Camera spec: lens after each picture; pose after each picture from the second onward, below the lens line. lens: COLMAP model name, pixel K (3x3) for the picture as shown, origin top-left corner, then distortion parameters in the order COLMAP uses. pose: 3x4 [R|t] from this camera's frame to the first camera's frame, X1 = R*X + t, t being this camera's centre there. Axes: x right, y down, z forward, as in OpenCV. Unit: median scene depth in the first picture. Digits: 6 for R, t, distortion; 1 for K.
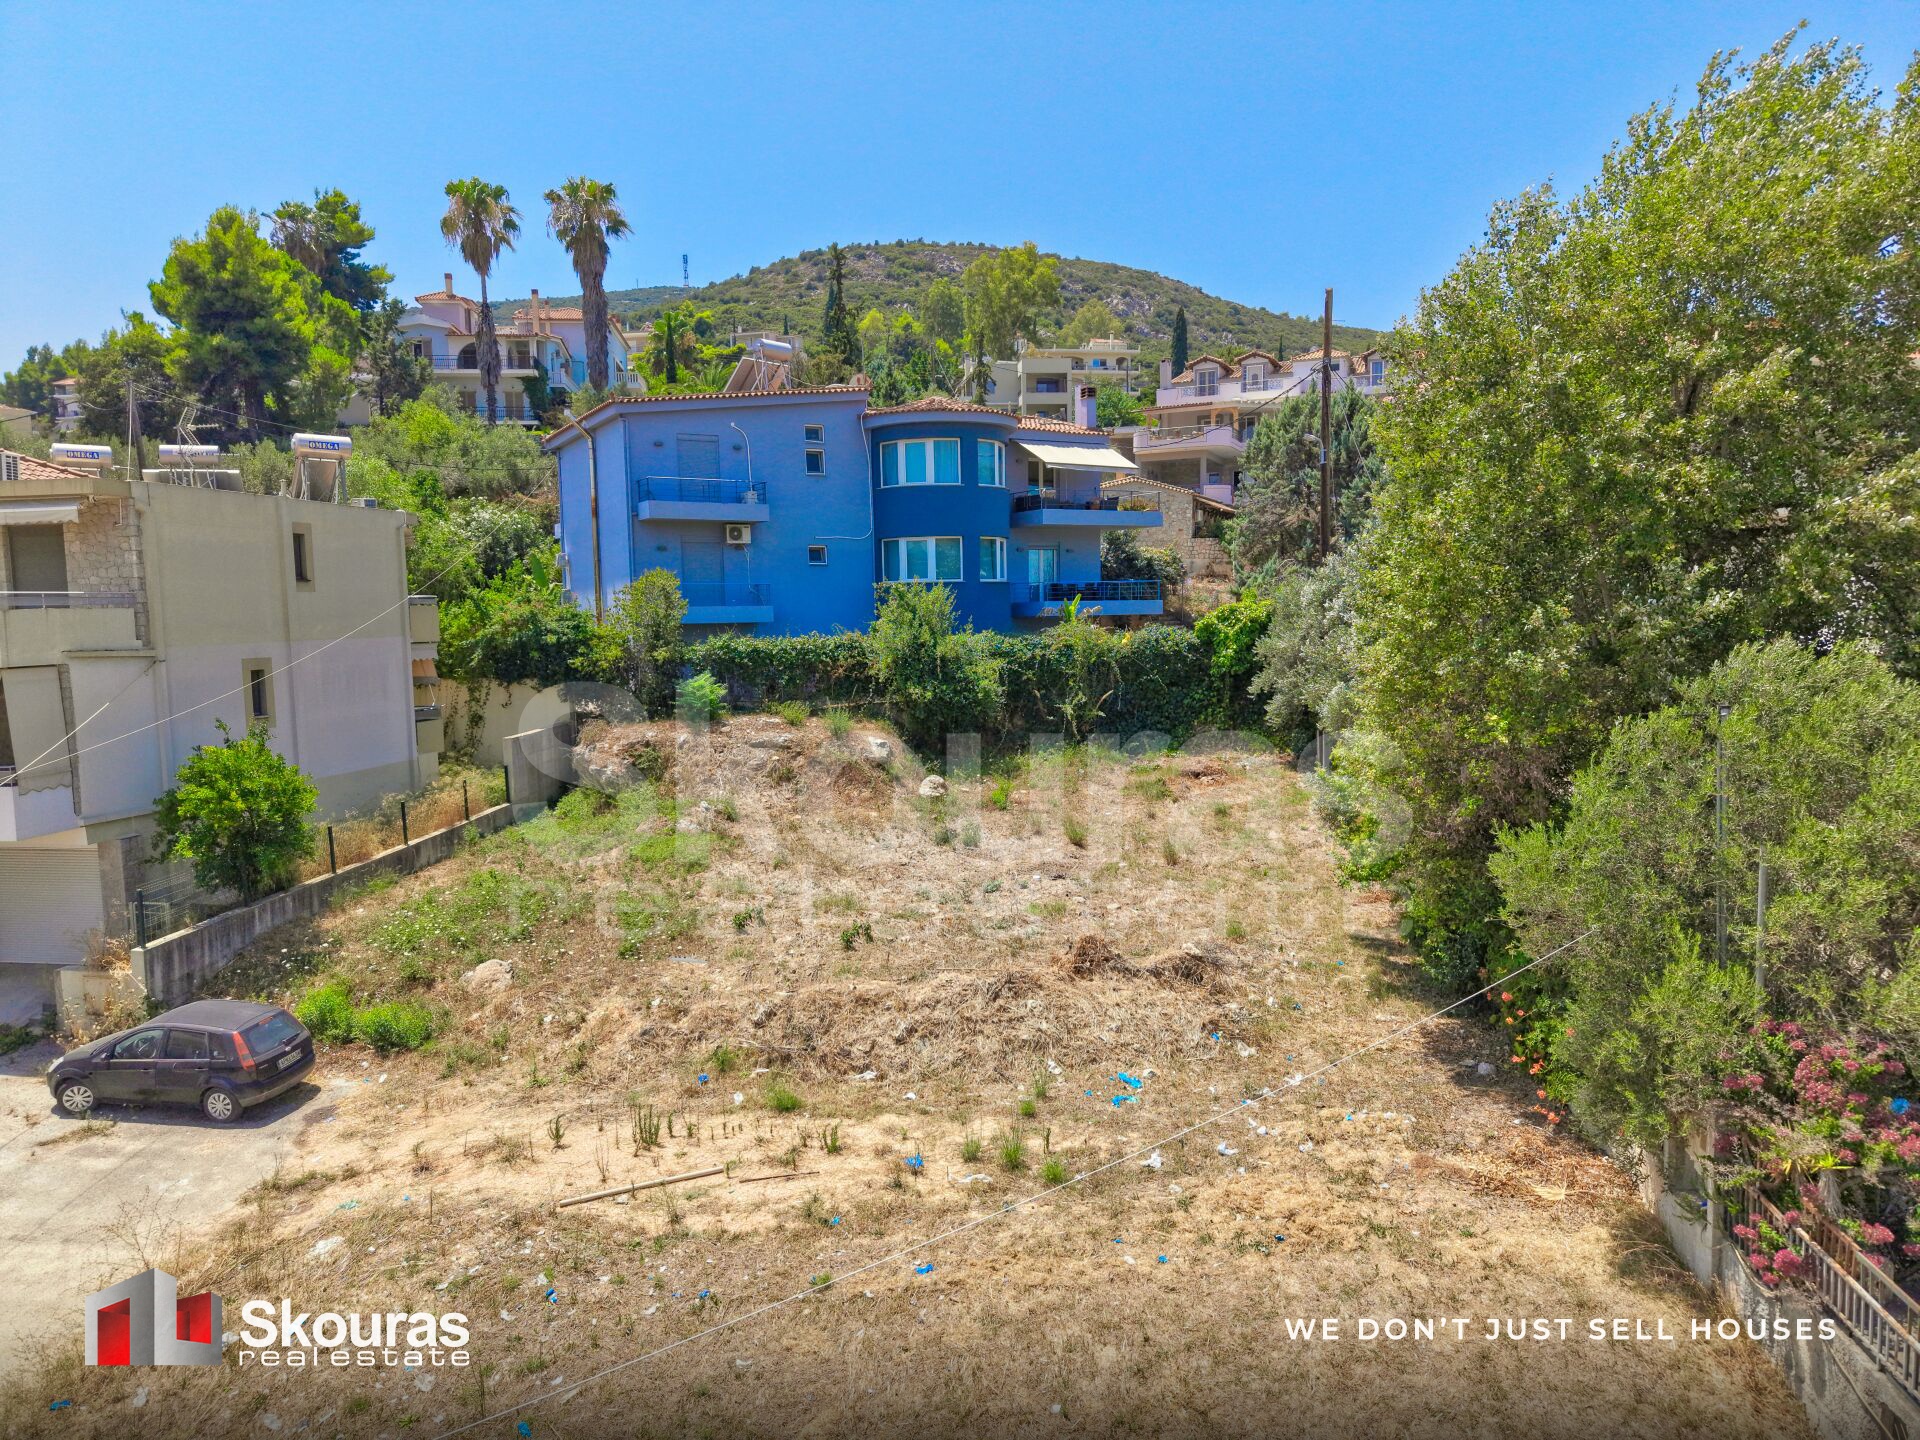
lens RADIAL K [[1298.0, 0, 948.0], [0, 1298.0, 714.0], [0, 0, 1]] dist [0.016896, -0.014659]
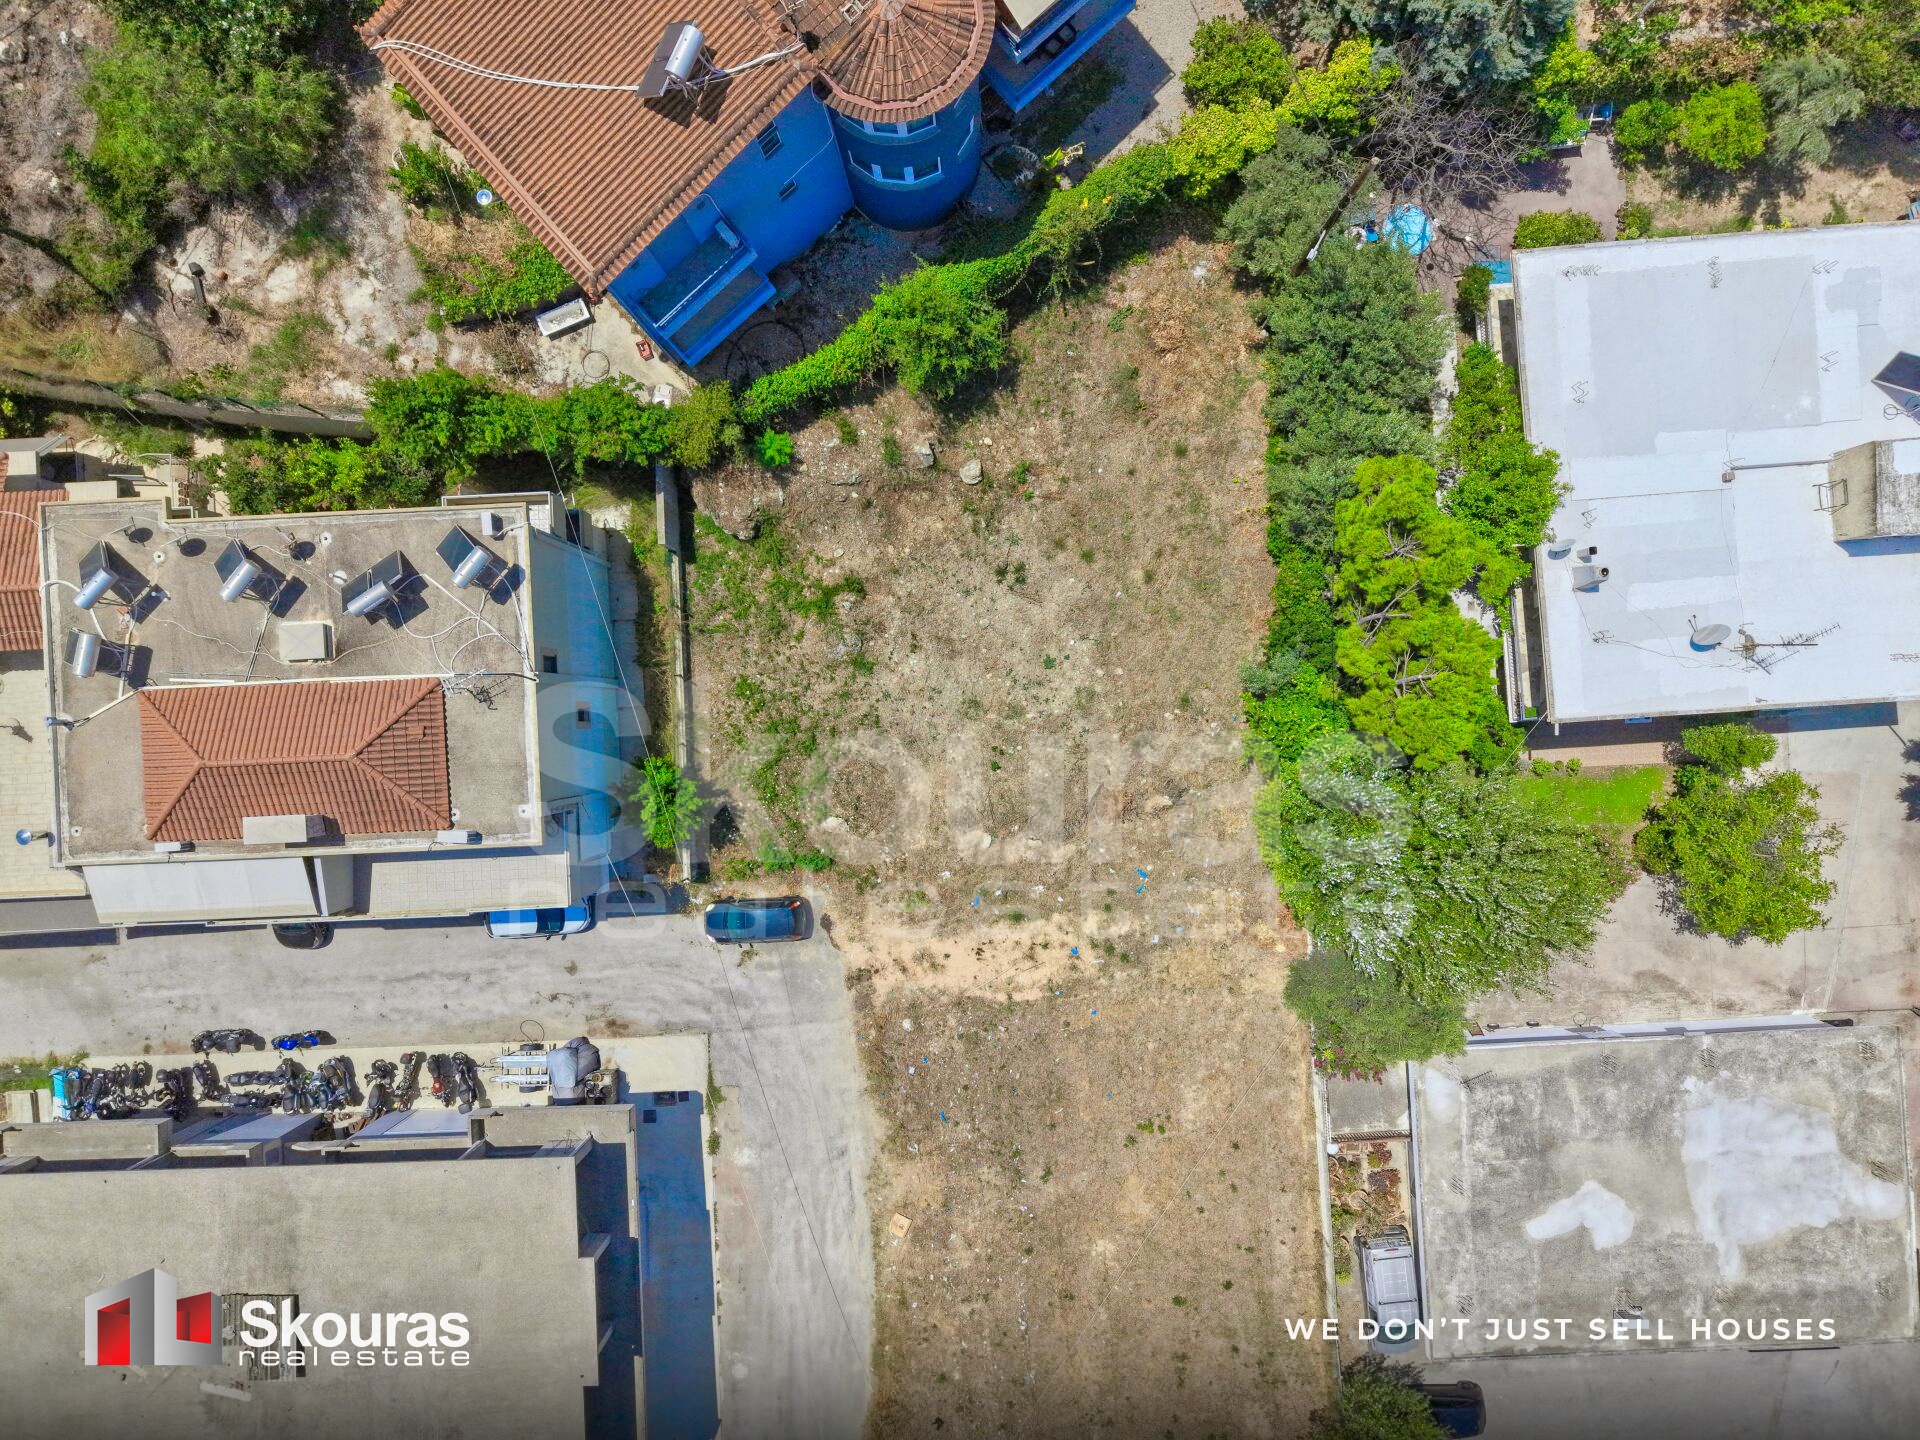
lens RADIAL K [[1298.0, 0, 968.4], [0, 1298.0, 718.0], [0, 0, 1]] dist [0.016896, -0.014659]
pose [[0.975417, -0.219225, -0.022427, -0.037330], [0.041702, 0.083697, 0.995618, -1.217041], [-0.216387, -0.972078, 0.090781, 0.599732]]
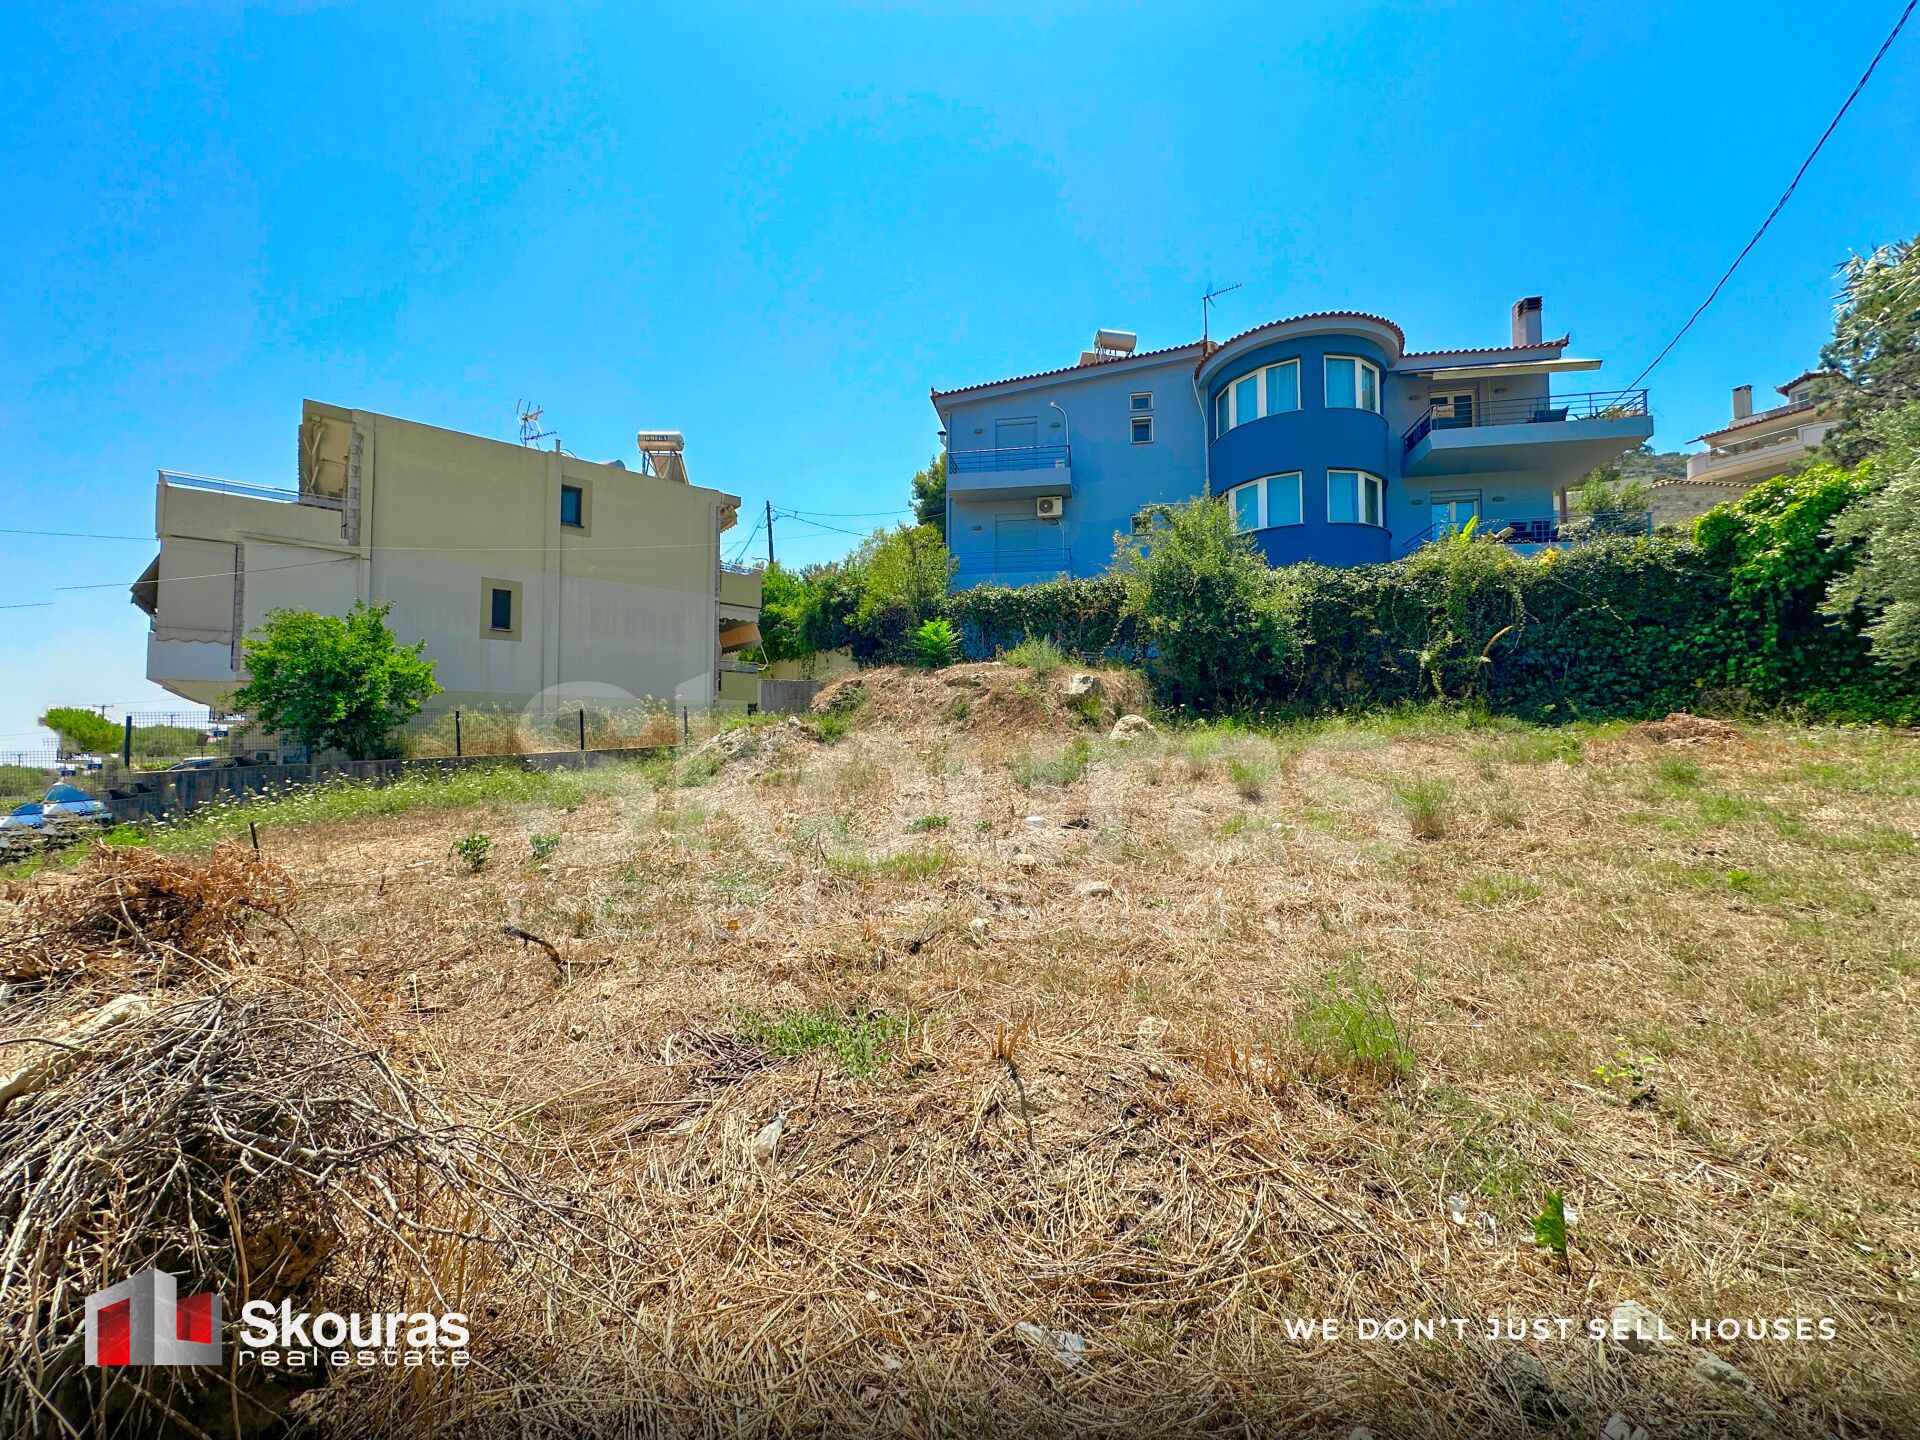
lens RADIAL K [[768.3, 0, 956.6], [0, 768.3, 712.2], [0, 0, 1]] dist [-0.003091, -0.000226]
pose [[0.758994, -0.014933, -0.650926, 0.186130], [-0.068375, 0.992381, -0.102493, 0.093643], [0.647497, 0.122298, 0.752190, 0.594440]]
